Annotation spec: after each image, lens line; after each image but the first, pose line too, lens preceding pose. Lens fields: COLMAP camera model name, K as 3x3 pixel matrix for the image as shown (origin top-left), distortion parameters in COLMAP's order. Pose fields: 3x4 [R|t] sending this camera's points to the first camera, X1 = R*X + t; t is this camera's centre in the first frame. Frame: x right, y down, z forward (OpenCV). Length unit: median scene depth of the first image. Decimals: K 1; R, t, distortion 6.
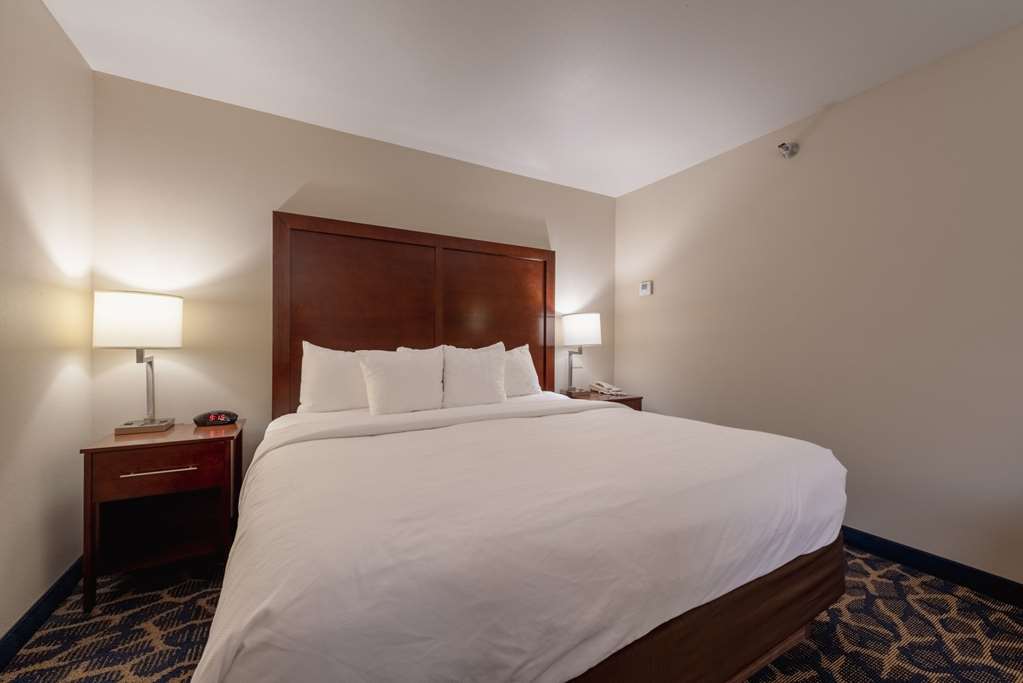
lens RADIAL K [[401.3, 0, 511.5], [0, 401.3, 341.5], [0, 0, 1]] dist [-0.000195, -0.000054]
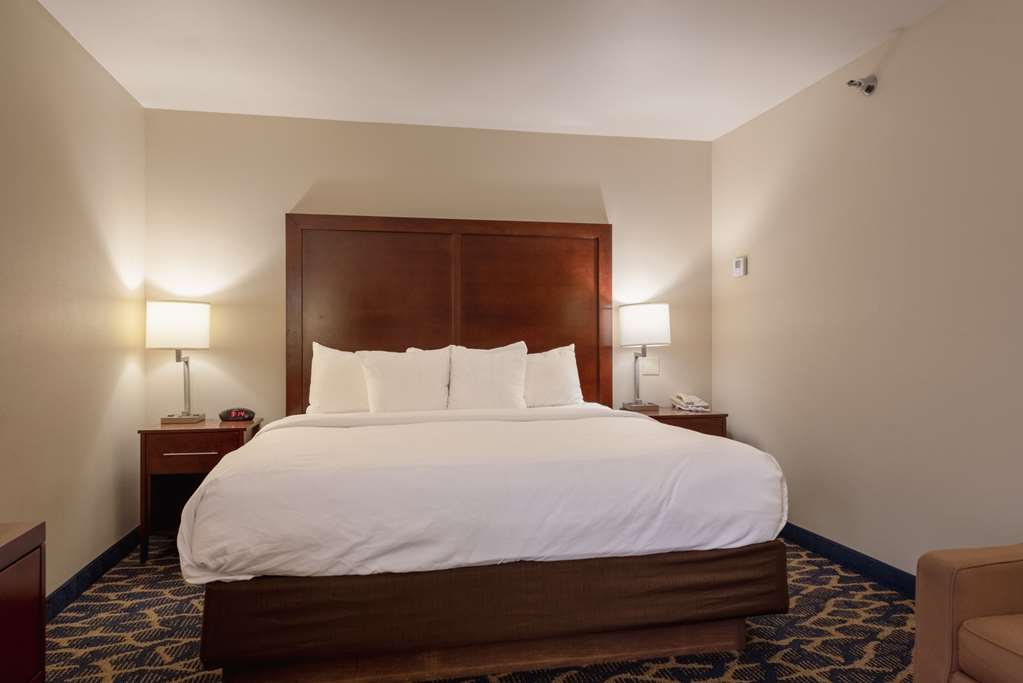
lens RADIAL K [[679.1, 0, 511.5], [0, 679.1, 341.5], [0, 0, 1]] dist [0.003749, 0.001514]
pose [[0.951116, -0.008064, -0.308727, 0.488486], [0.007273, 0.999967, -0.003711, 0.008151], [0.308747, 0.001285, 0.951143, -0.465868]]
